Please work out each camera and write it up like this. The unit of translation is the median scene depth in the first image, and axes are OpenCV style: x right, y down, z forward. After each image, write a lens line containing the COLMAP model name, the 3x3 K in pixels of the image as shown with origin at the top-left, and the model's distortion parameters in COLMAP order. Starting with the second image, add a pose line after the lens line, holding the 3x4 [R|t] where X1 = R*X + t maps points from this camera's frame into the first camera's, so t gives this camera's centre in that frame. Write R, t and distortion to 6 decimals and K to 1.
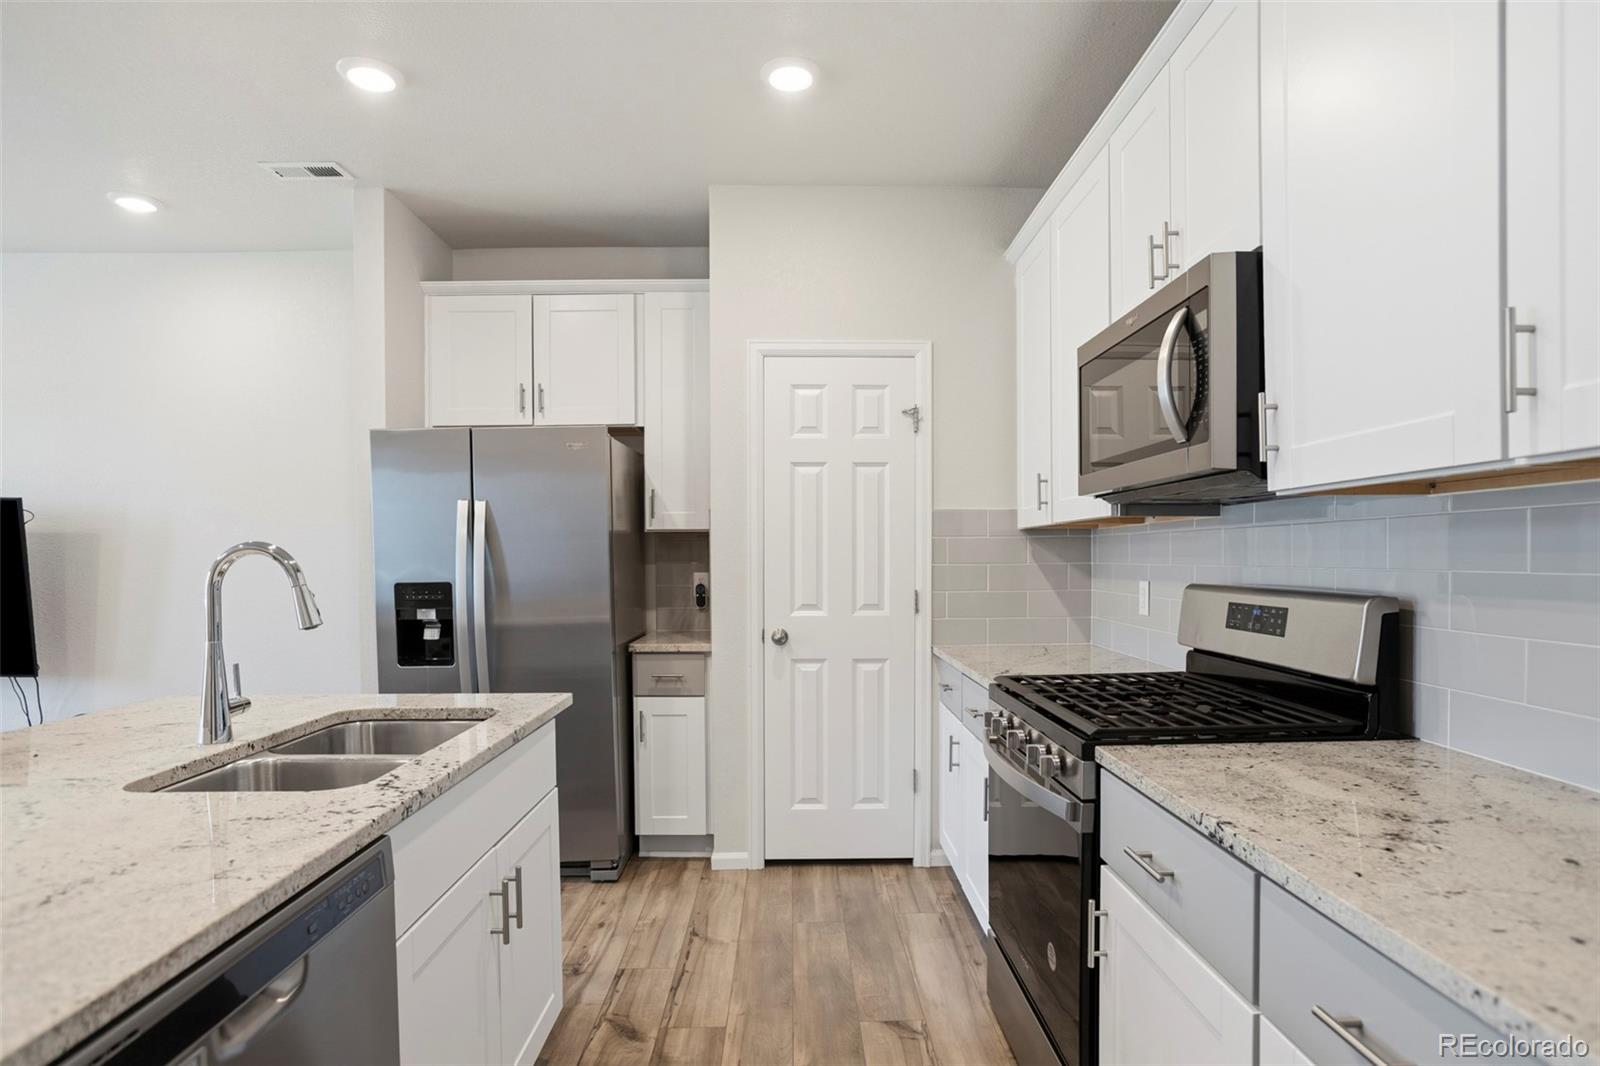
lens RADIAL K [[832.8, 0, 809.8], [0, 832.8, 574.1], [0, 0, 1]] dist [-0.045941, 0.013949]
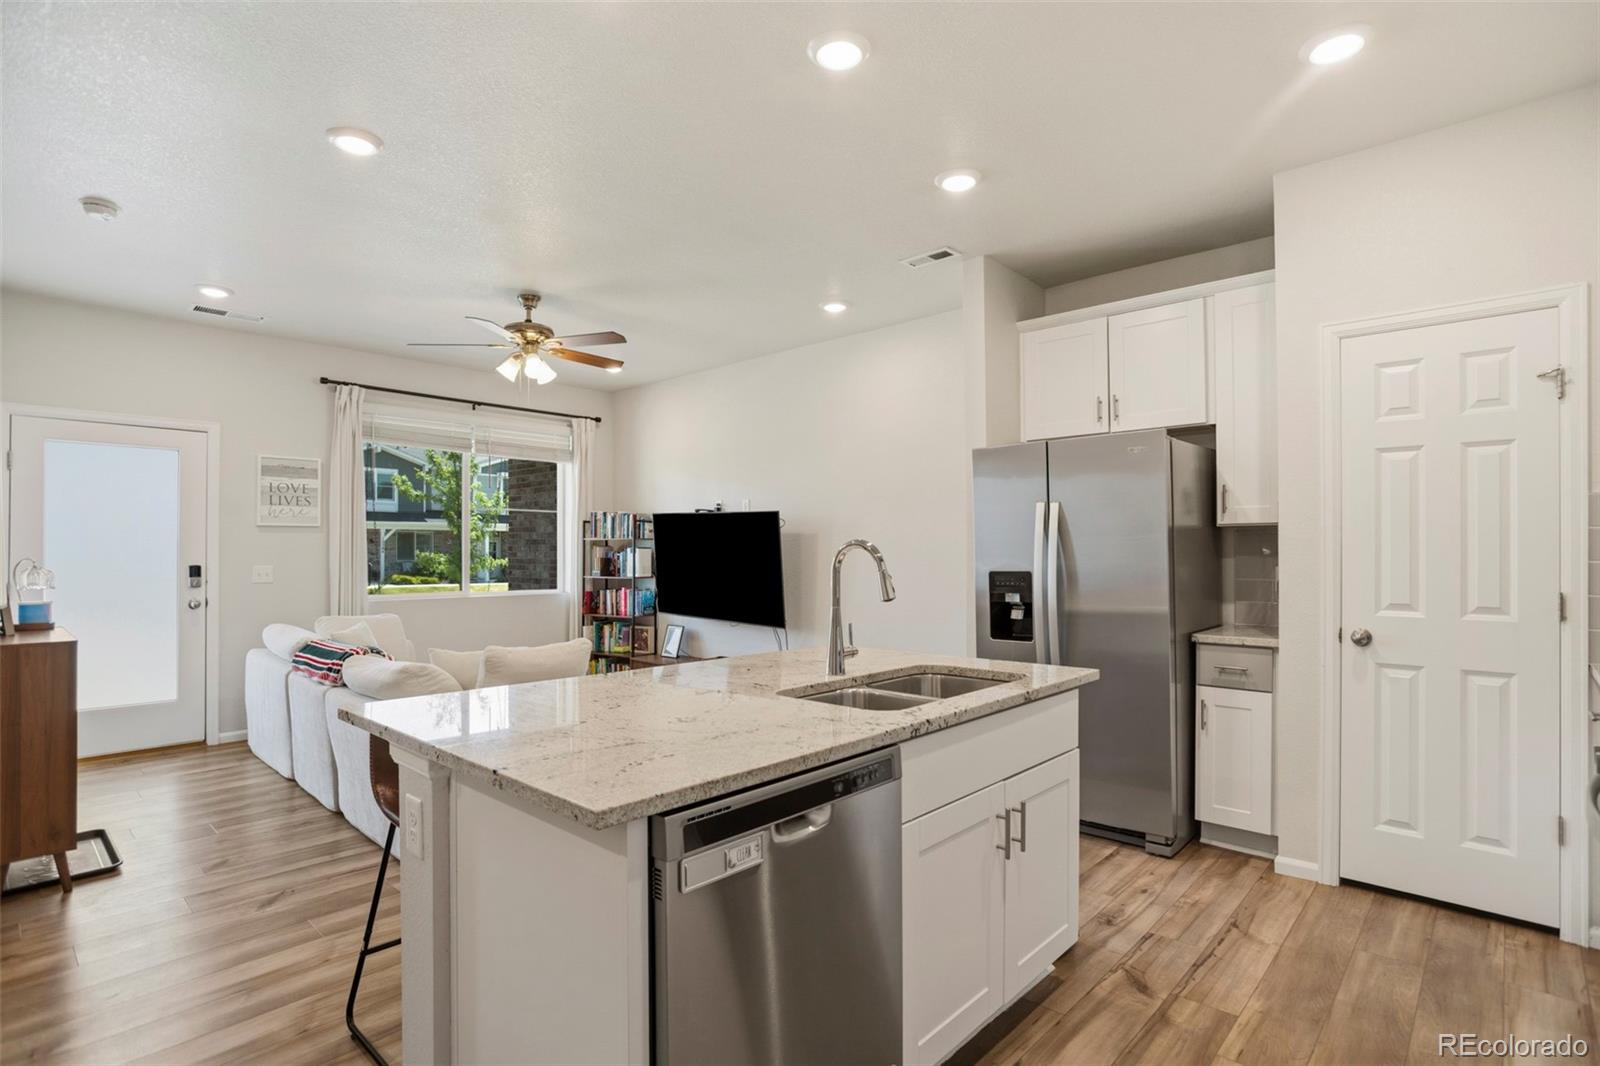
lens RADIAL K [[788.7, 0, 815.3], [0, 788.7, 548.8], [0, 0, 1]] dist [-0.050961, 0.019009]
pose [[0.724367, 0.001286, -0.689414, 0.115979], [-0.016095, 0.999757, -0.015046, -0.000793], [0.689227, 0.021995, 0.724211, -0.037137]]
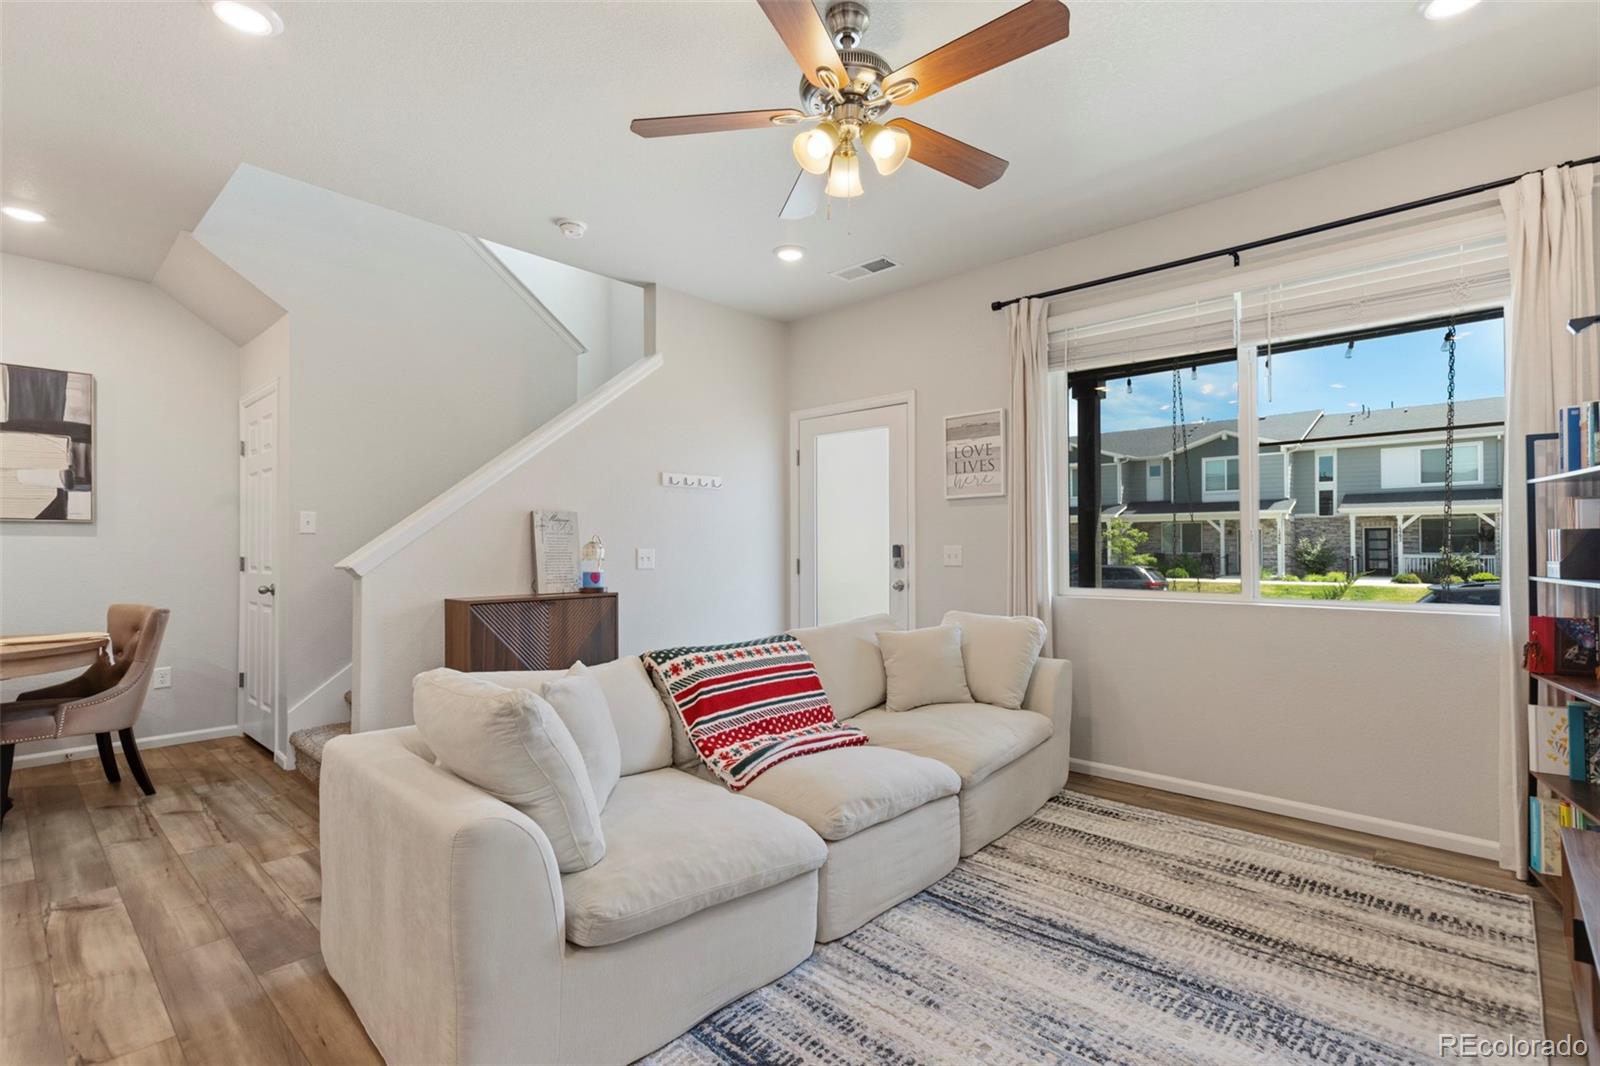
lens RADIAL K [[737.8, 0, 815.8], [0, 737.8, 539.4], [0, 0, 1]] dist [0.021323, 0.001490]
pose [[-0.688610, 0.000858, -0.725131, -0.688880], [-0.005670, 0.999962, 0.006568, 0.010230], [0.725110, 0.008634, -0.688579, 1.049667]]
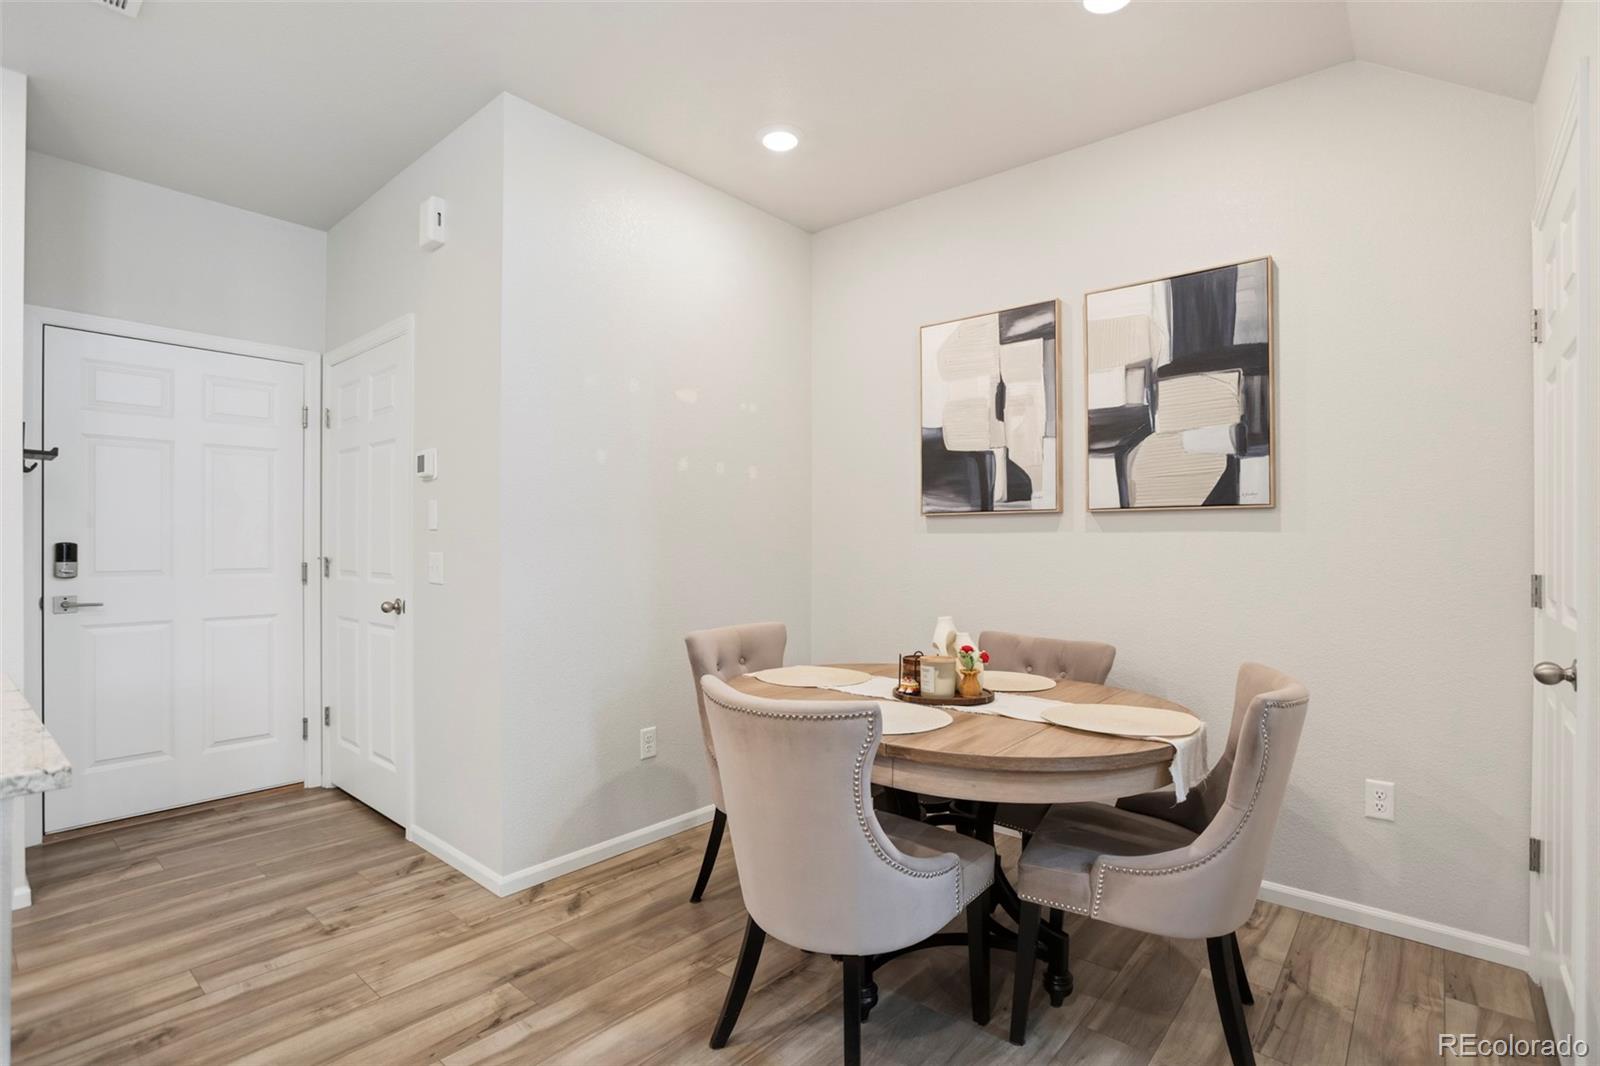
lens RADIAL K [[788.7, 0, 791.9], [0, 788.7, 539.4], [0, 0, 1]] dist [-0.050961, 0.019009]
pose [[-0.747005, 0.005546, 0.664795, -0.923491], [0.014636, 0.999860, 0.008105, 0.014830], [-0.664657, 0.015784, -0.746982, 0.185527]]
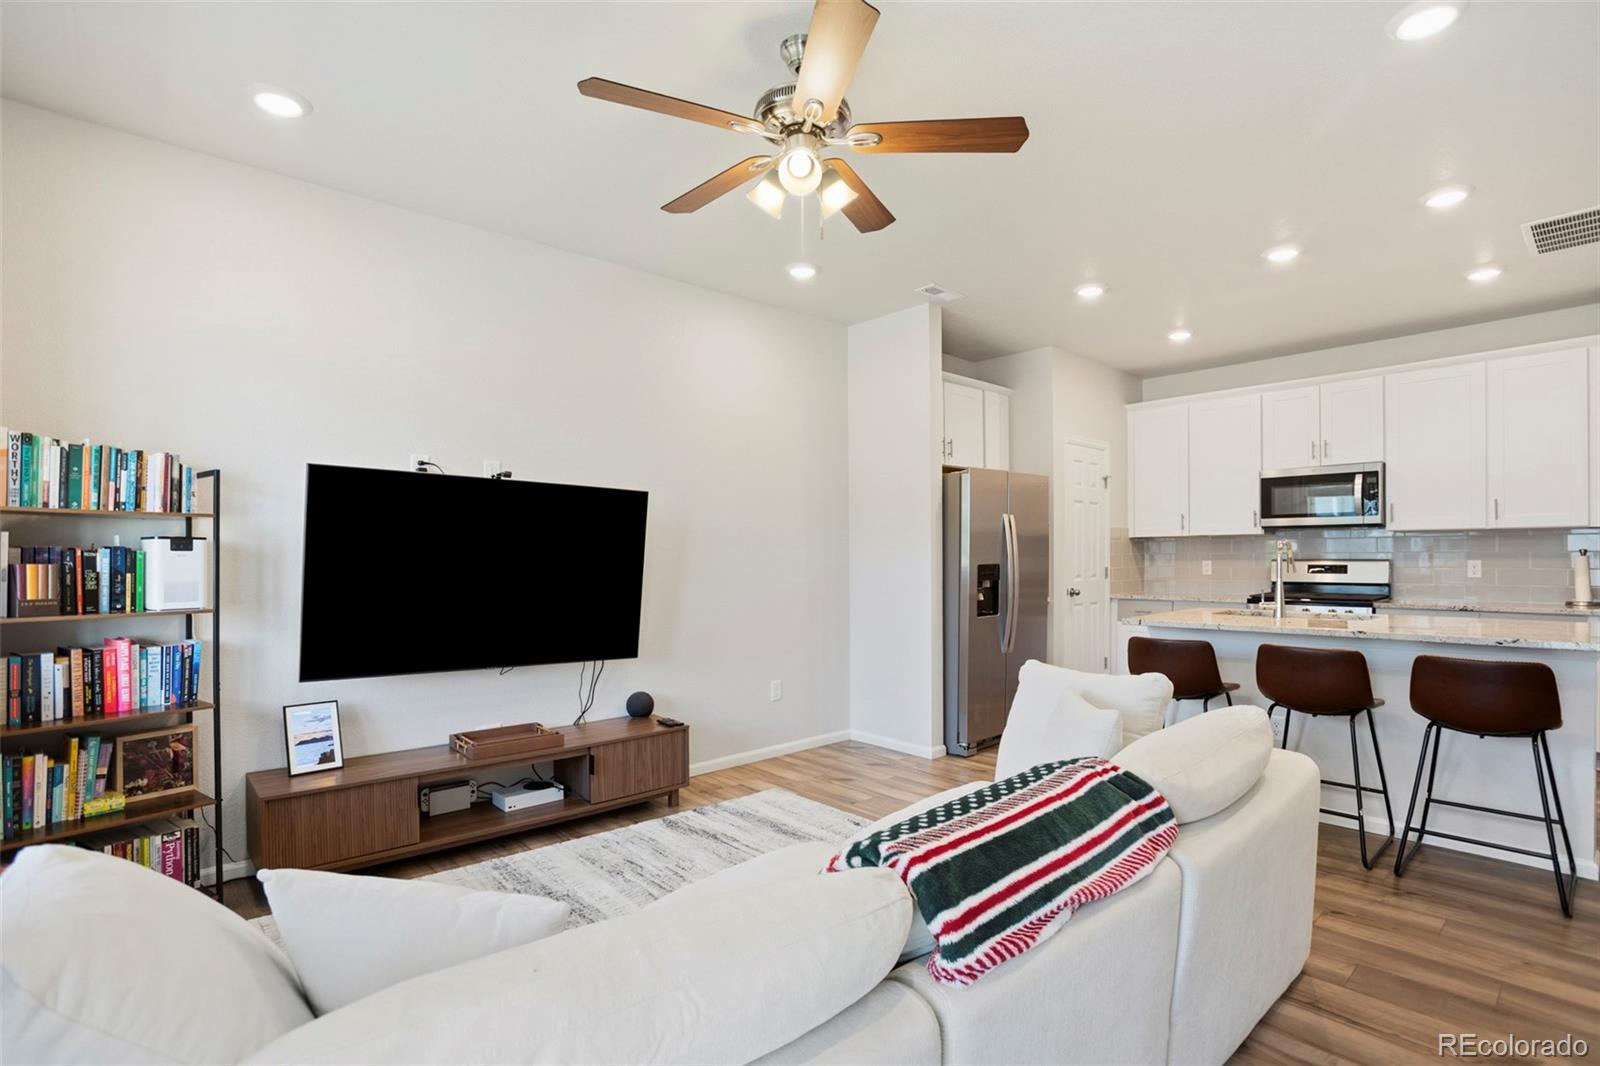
lens RADIAL K [[788.7, 0, 798.5], [0, 788.7, 544.0], [0, 0, 1]] dist [-0.050961, 0.019009]
pose [[0.748999, 0.010998, 0.662480, -1.671230], [0.013226, 0.999415, -0.031546, 0.014103], [-0.662439, 0.032390, 0.748415, 0.084702]]
